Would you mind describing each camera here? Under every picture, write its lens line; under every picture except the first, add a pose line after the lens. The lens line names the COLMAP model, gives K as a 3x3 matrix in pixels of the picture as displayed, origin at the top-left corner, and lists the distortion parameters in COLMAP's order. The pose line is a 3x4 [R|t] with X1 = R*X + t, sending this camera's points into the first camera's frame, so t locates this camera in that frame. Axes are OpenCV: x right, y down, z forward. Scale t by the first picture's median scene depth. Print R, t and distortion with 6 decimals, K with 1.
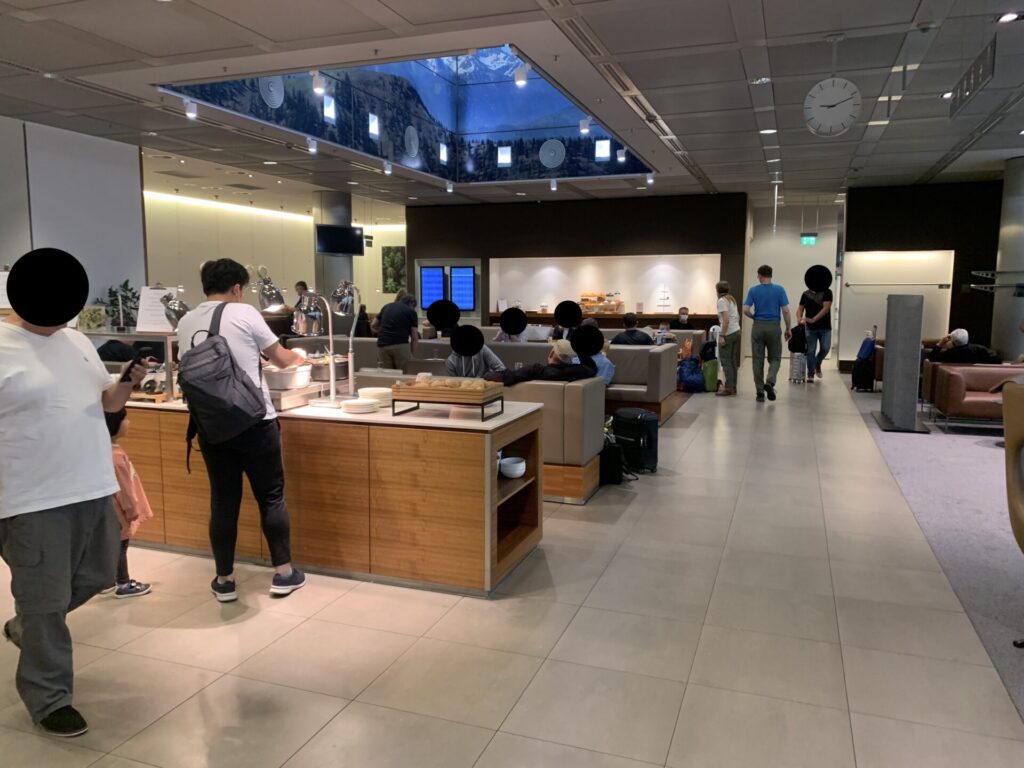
lens RADIAL K [[771.2, 0, 512.0], [0, 771.2, 384.0], [0, 0, 1]] dist [0.027413, -0.031007]
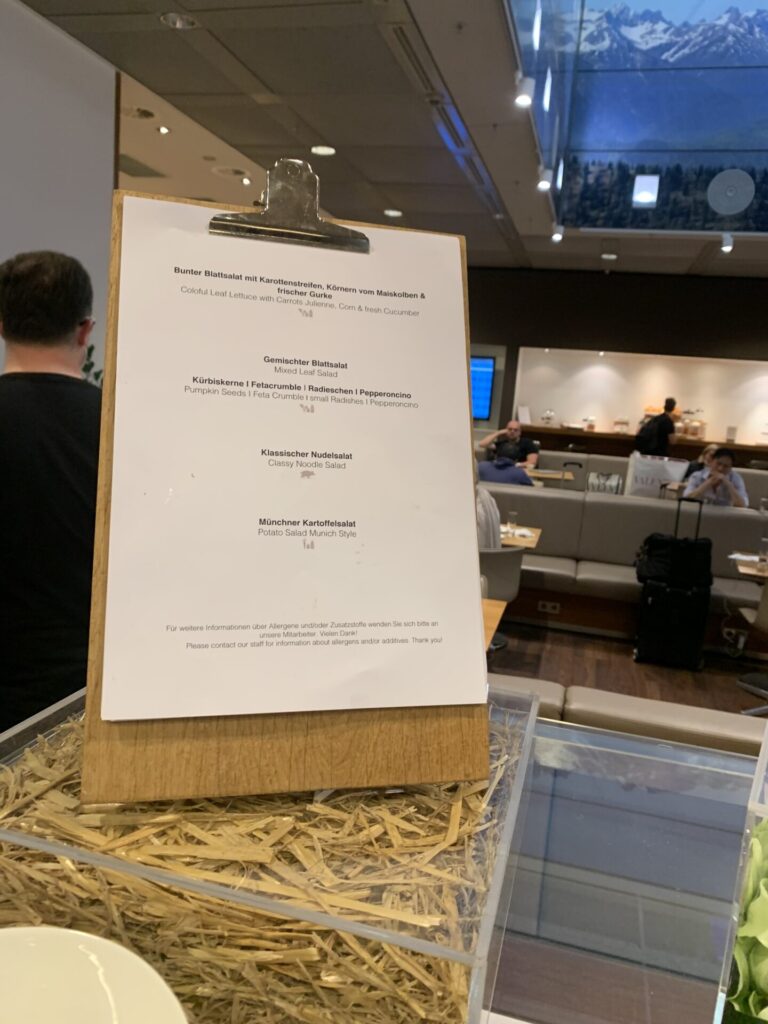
lens RADIAL K [[771.2, 0, 384.0], [0, 771.2, 512.0], [0, 0, 1]] dist [0.027413, -0.031007]
pose [[0.993373, 0.055550, 0.100617, -0.290366], [-0.060478, 0.997081, 0.046604, -0.050928], [-0.097734, -0.052381, 0.993833, 0.396732]]
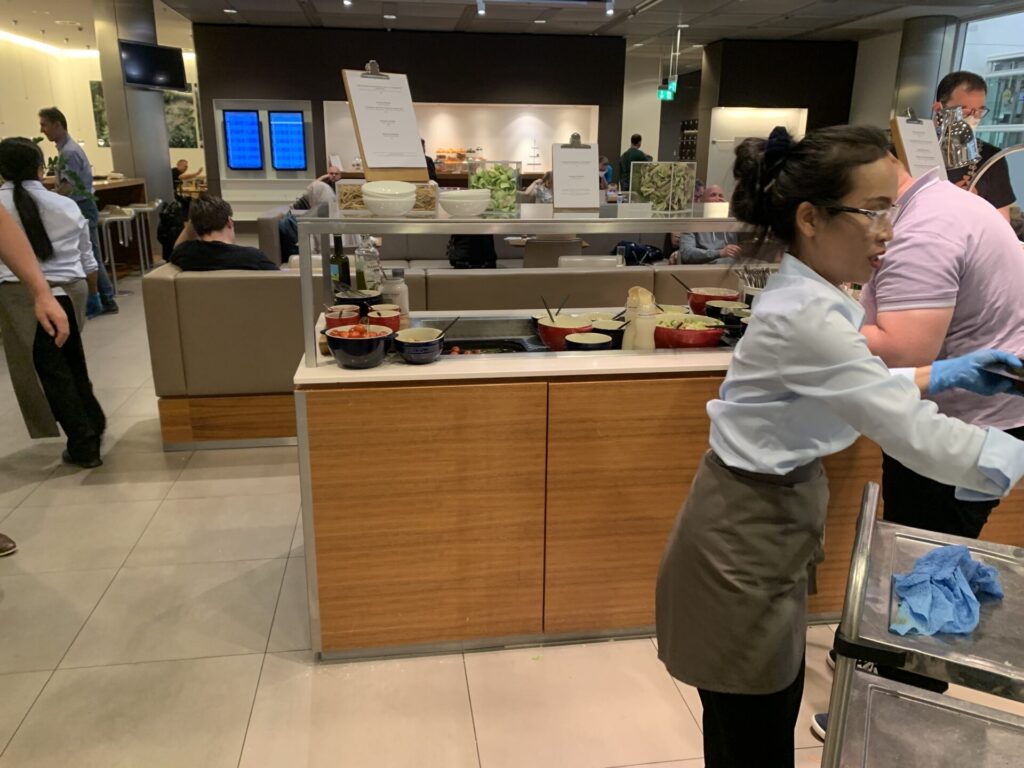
lens RADIAL K [[758.7, 0, 492.7], [0, 758.7, 381.8], [0, 0, 1]] dist [0.033778, -0.031499]
pose [[0.883349, -0.129627, 0.450435, -0.357122], [0.048854, 0.981226, 0.186570, -0.023896], [-0.466163, -0.142800, 0.873098, 0.255689]]
